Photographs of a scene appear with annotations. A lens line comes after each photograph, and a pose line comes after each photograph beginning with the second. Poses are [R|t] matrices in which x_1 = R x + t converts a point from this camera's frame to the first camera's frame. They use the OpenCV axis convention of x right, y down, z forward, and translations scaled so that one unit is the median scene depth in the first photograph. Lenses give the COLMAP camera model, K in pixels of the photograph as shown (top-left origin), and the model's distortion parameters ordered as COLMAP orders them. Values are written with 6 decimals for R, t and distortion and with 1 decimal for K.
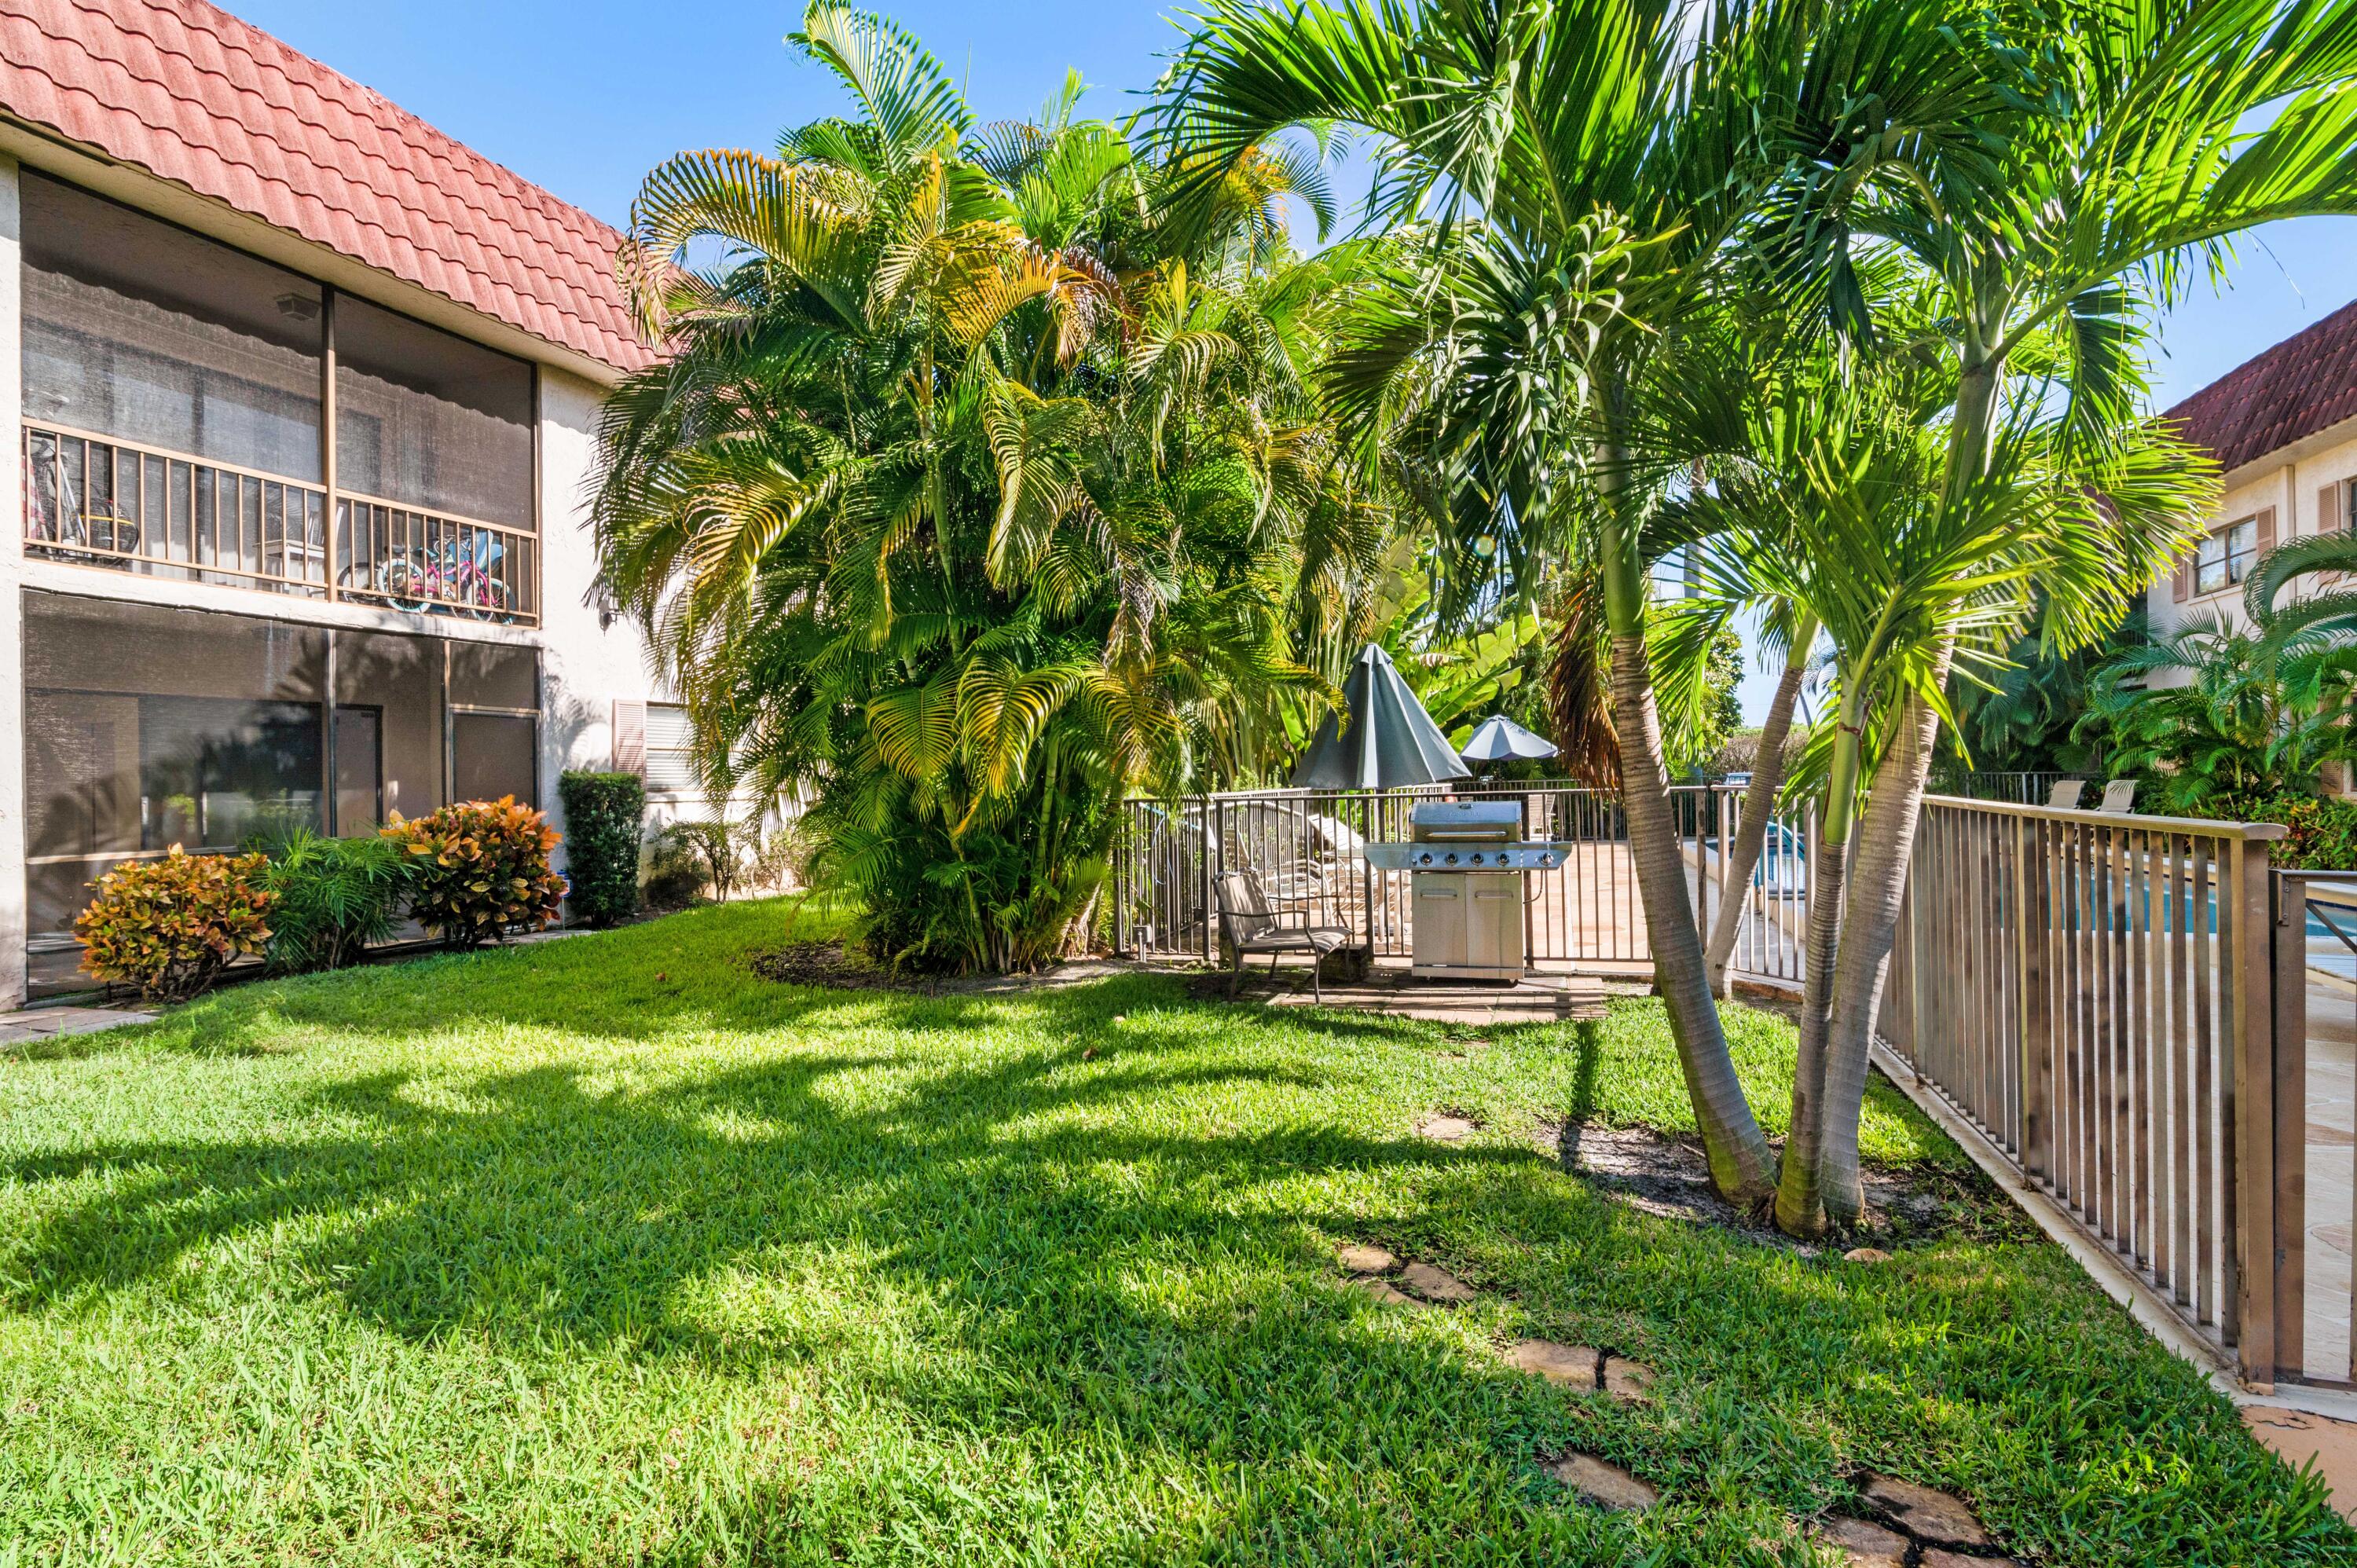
lens RADIAL K [[1137.5, 0, 1164.6], [0, 1137.5, 785.7], [0, 0, 1]] dist [0.002545, -0.000012]
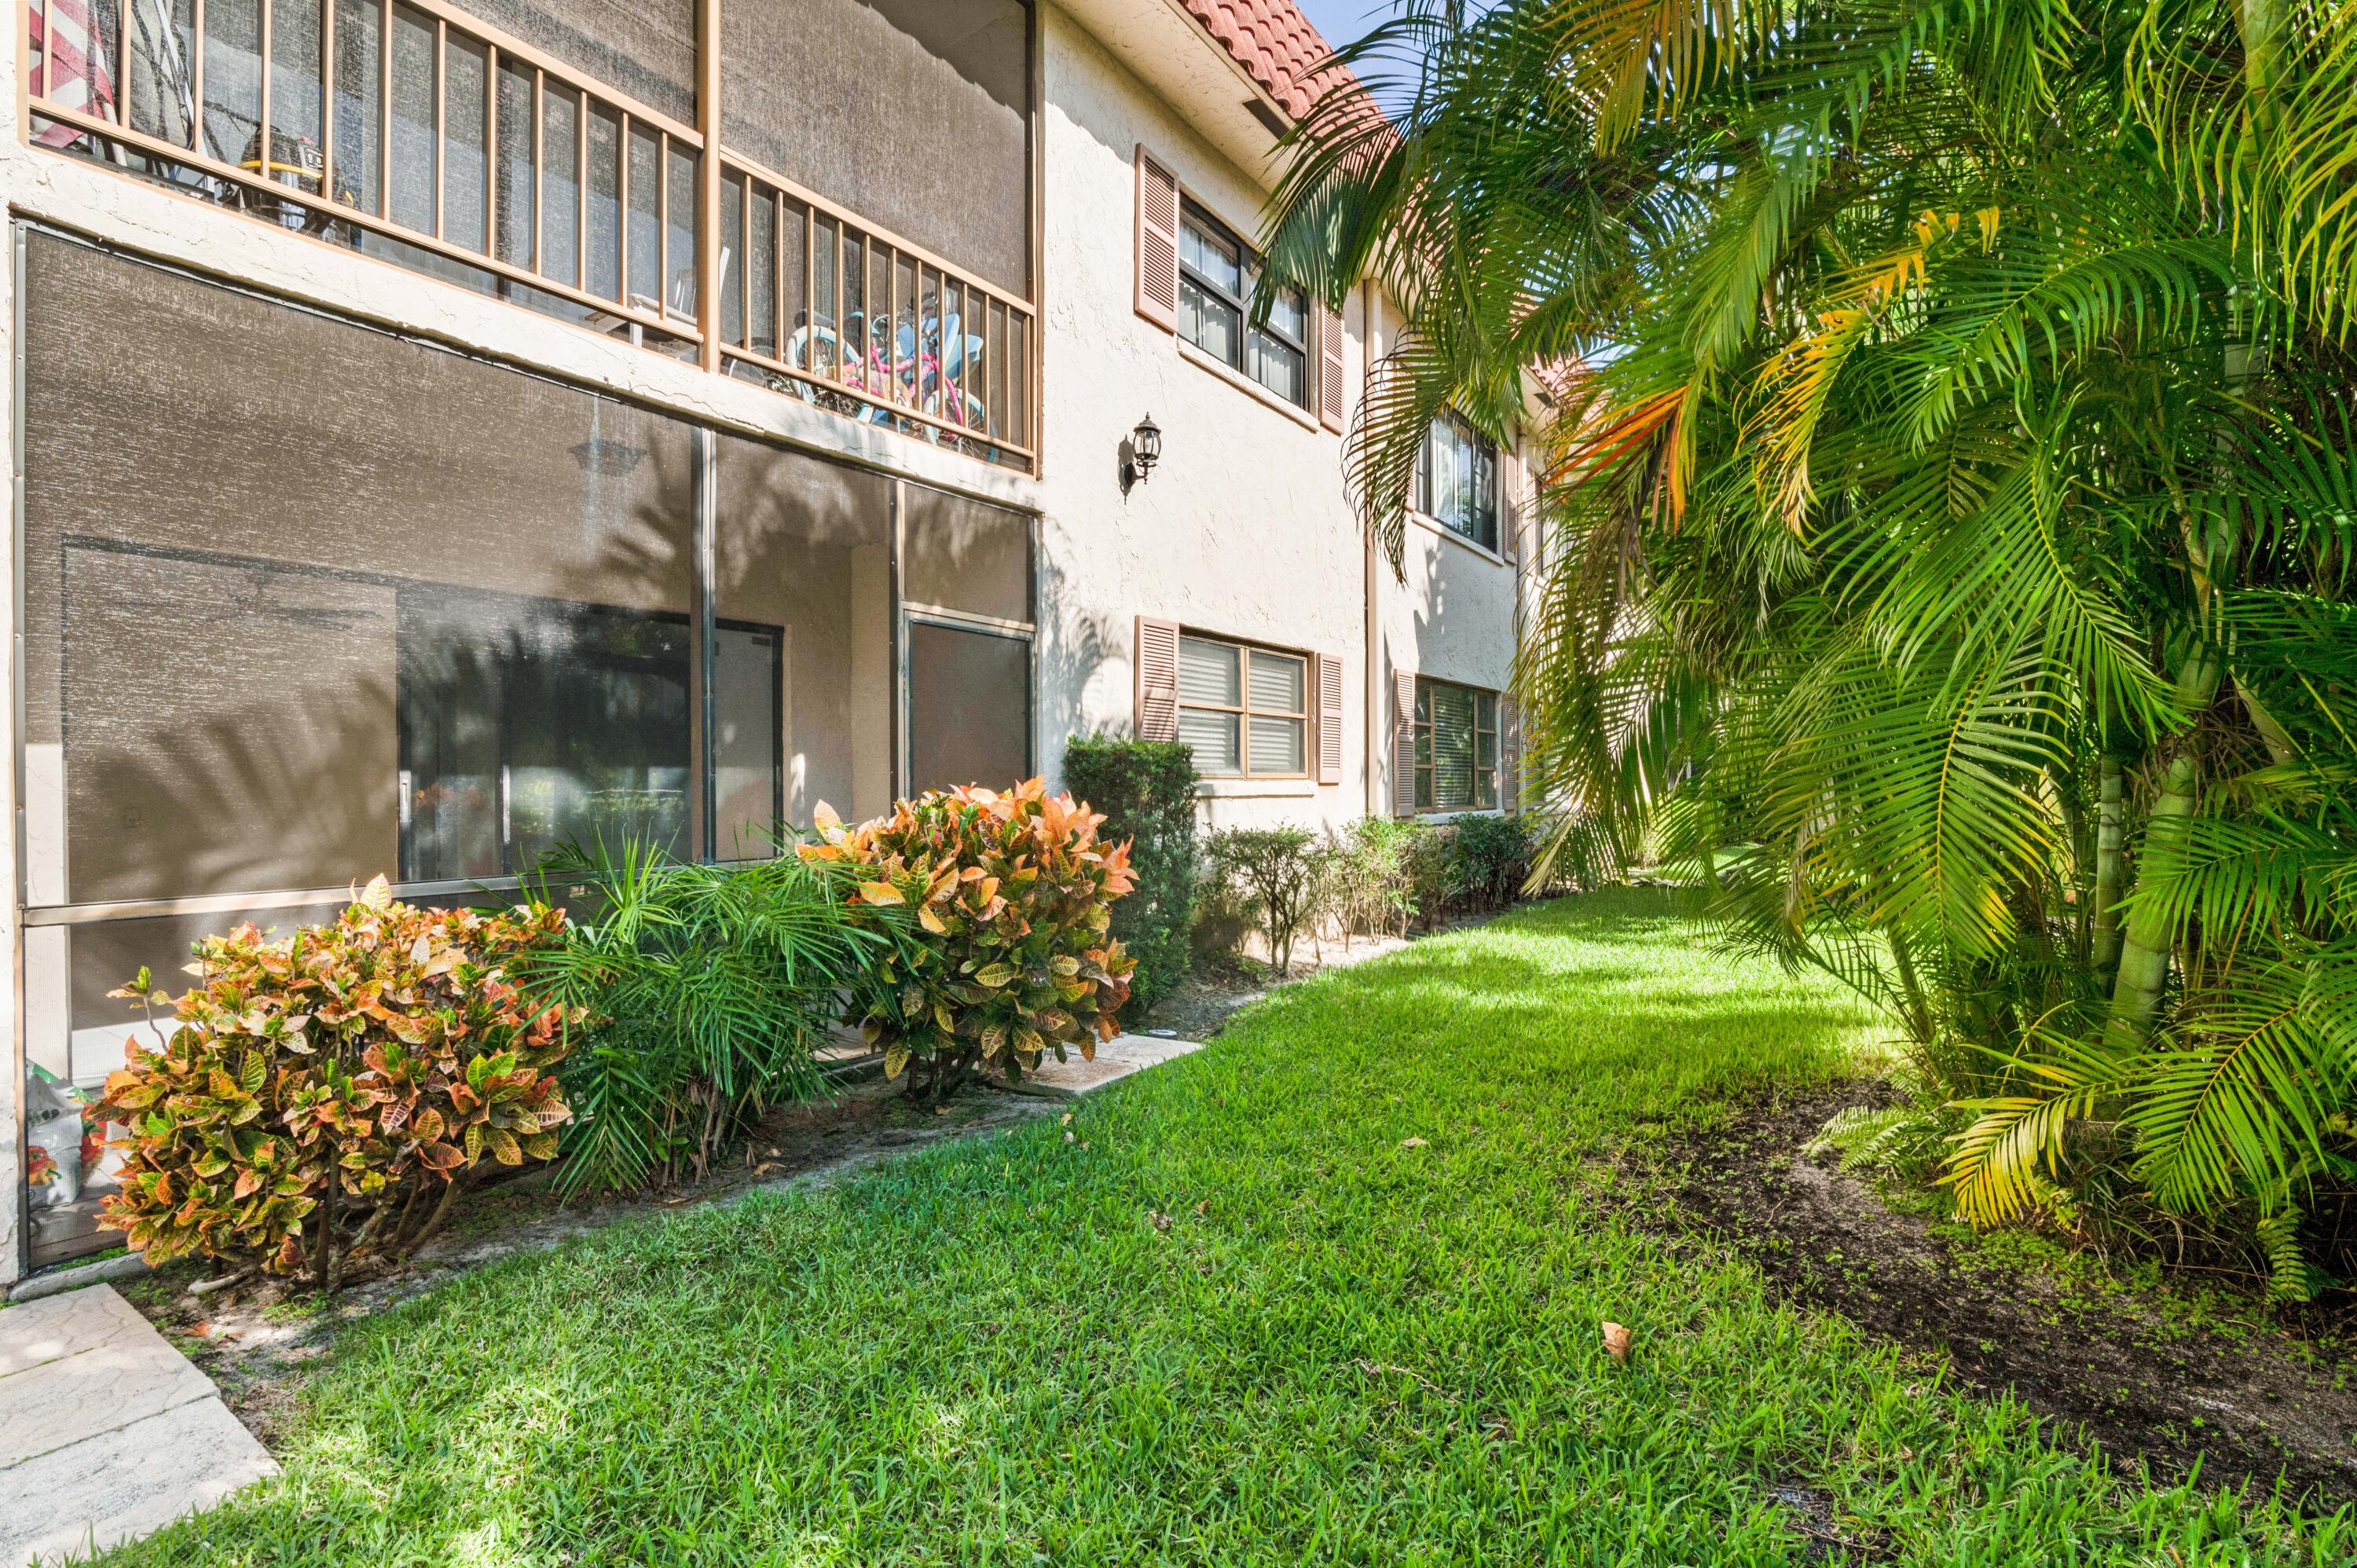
lens RADIAL K [[1092.7, 0, 1189.5], [0, 1092.7, 797.9], [0, 0, 1]] dist [-0.007304, 0.000133]
pose [[0.977122, 0.009776, -0.212454, -0.430791], [-0.009000, 0.999949, 0.004619, 0.015588], [0.212488, -0.002601, 0.977160, 0.589202]]
